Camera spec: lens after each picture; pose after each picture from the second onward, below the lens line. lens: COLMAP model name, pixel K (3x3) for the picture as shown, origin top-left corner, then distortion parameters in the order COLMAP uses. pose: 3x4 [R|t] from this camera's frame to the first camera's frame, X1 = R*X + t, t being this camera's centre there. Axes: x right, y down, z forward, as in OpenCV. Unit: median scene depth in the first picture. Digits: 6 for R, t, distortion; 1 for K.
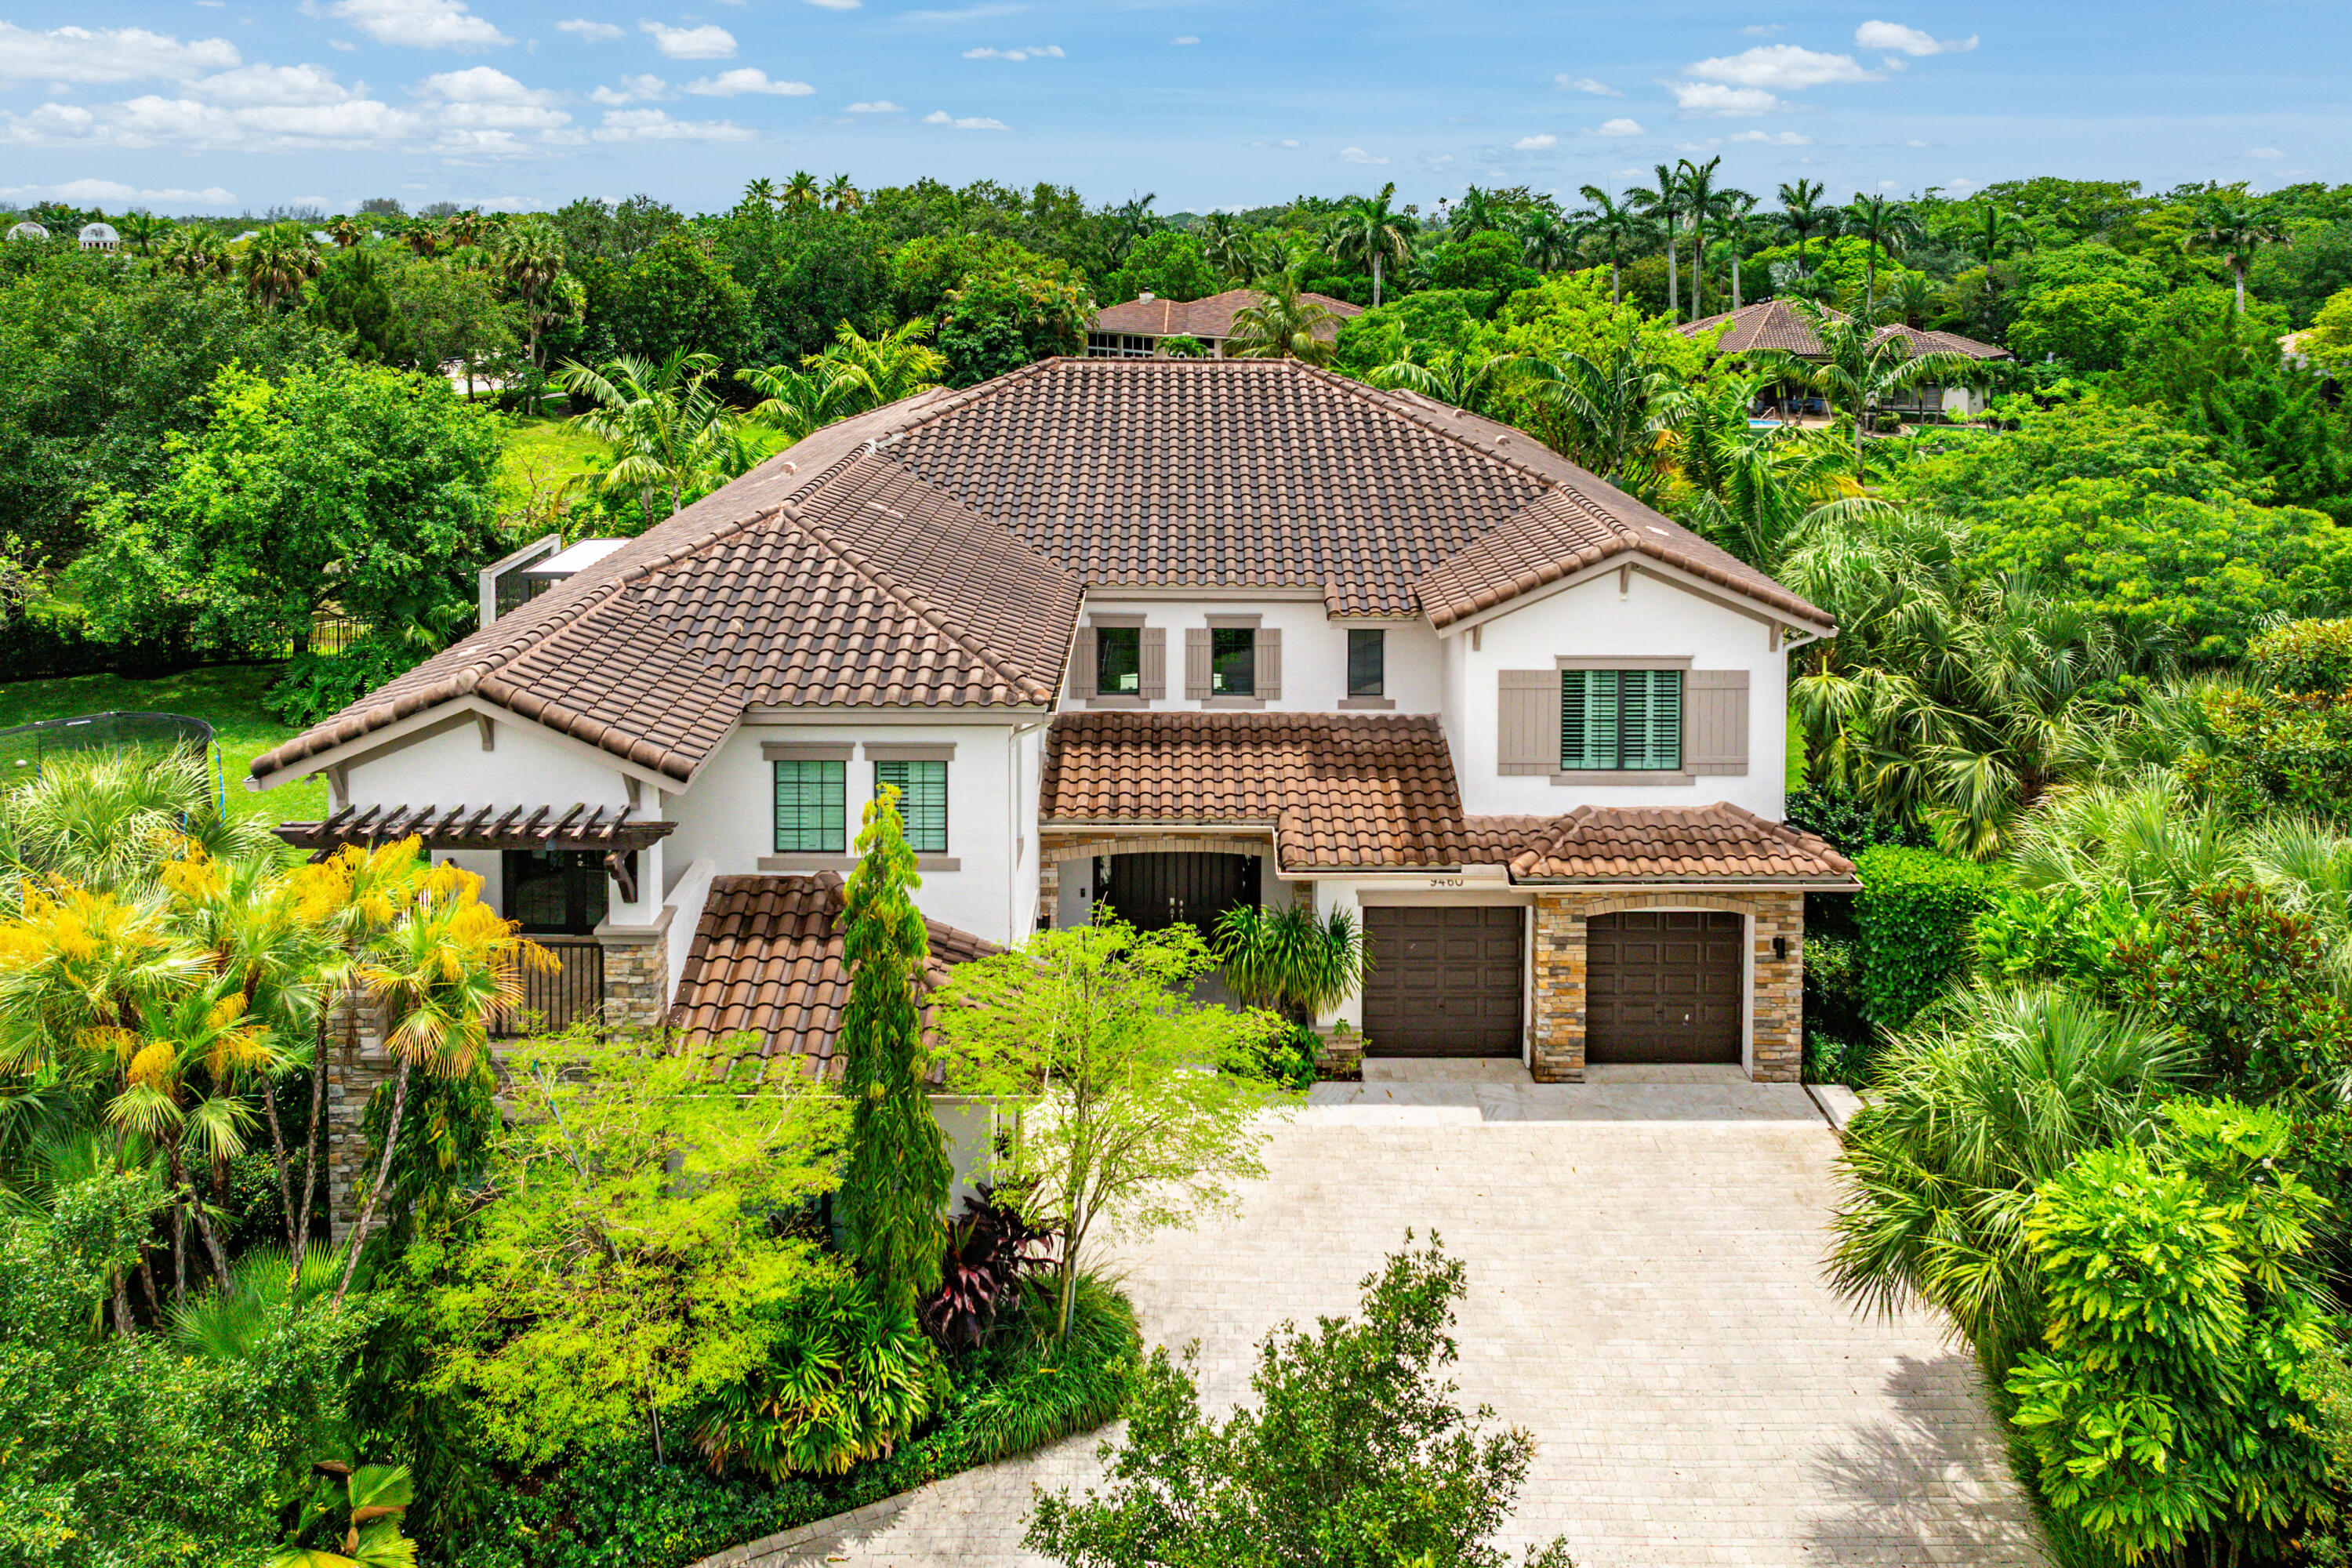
lens RADIAL K [[1677.8, 0, 1185.1], [0, 1677.8, 710.3], [0, 0, 1]] dist [-0.055118, 0.041923]
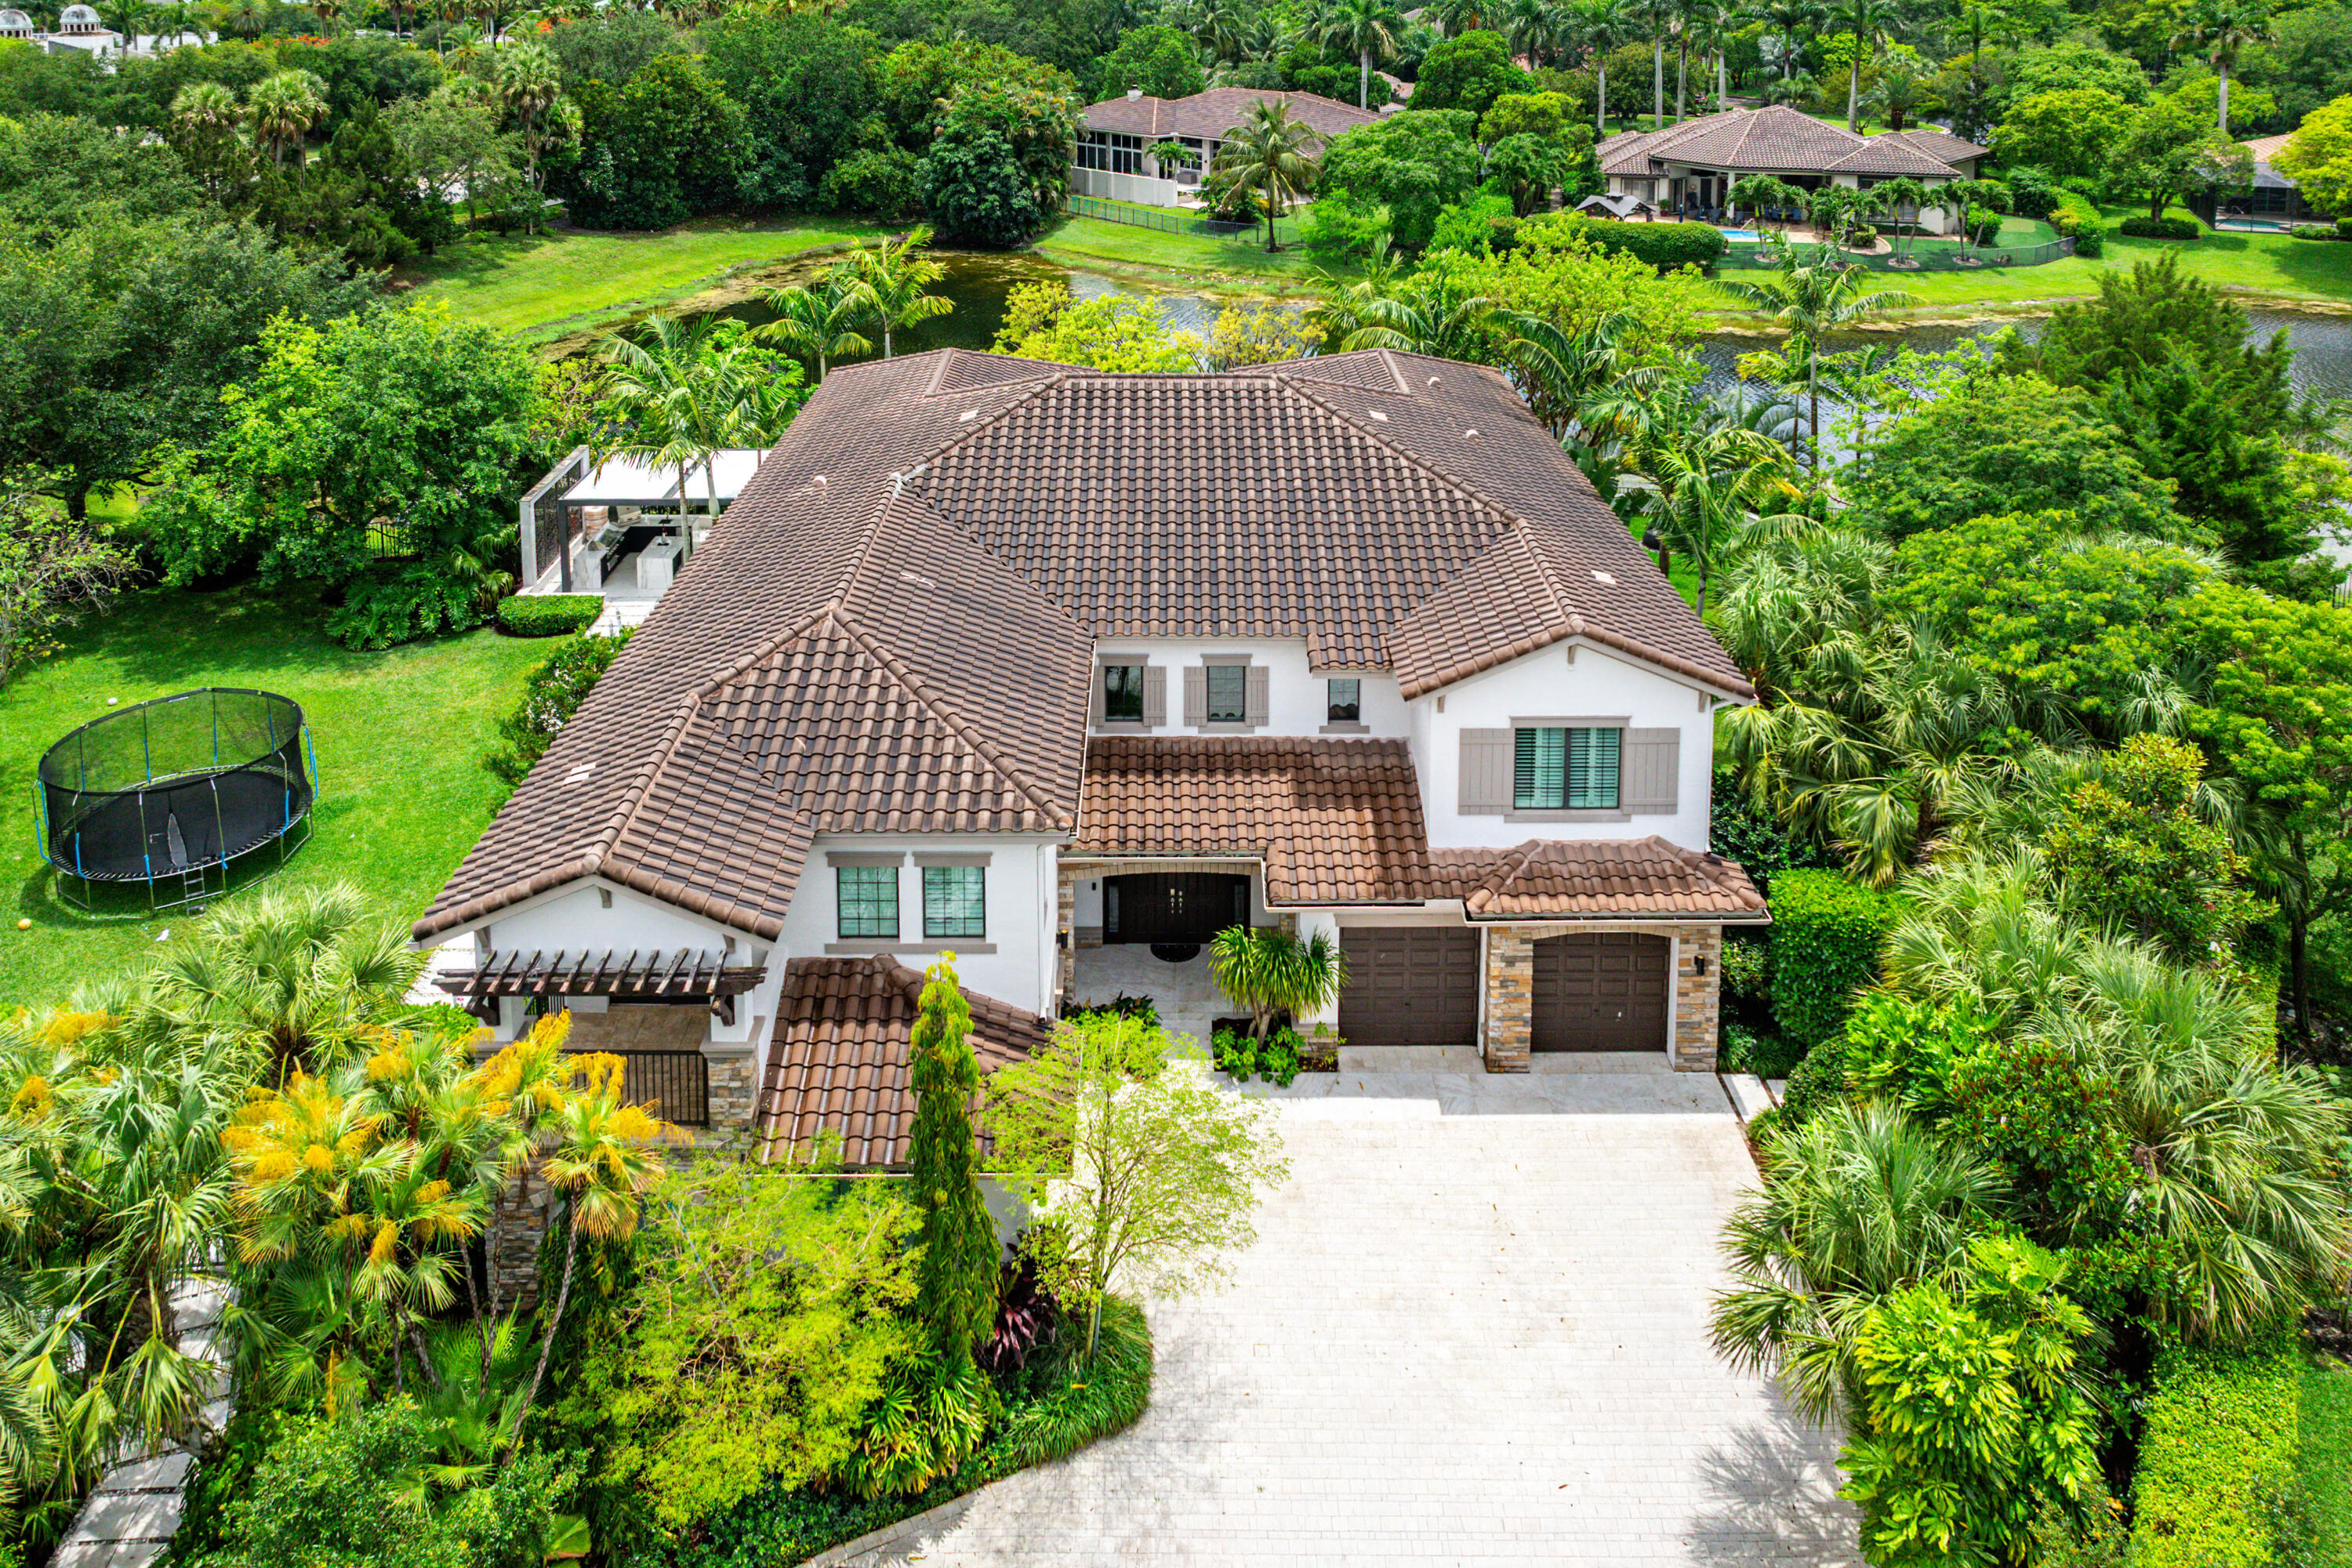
lens RADIAL K [[1678.0, 0, 1169.6], [0, 1678.0, 572.5], [0, 0, 1]] dist [-0.046922, 0.030827]
pose [[0.999988, -0.004675, -0.001550, -0.007873], [0.004801, 0.995444, 0.095224, -0.238388], [0.001098, -0.095230, 0.995455, -0.124436]]
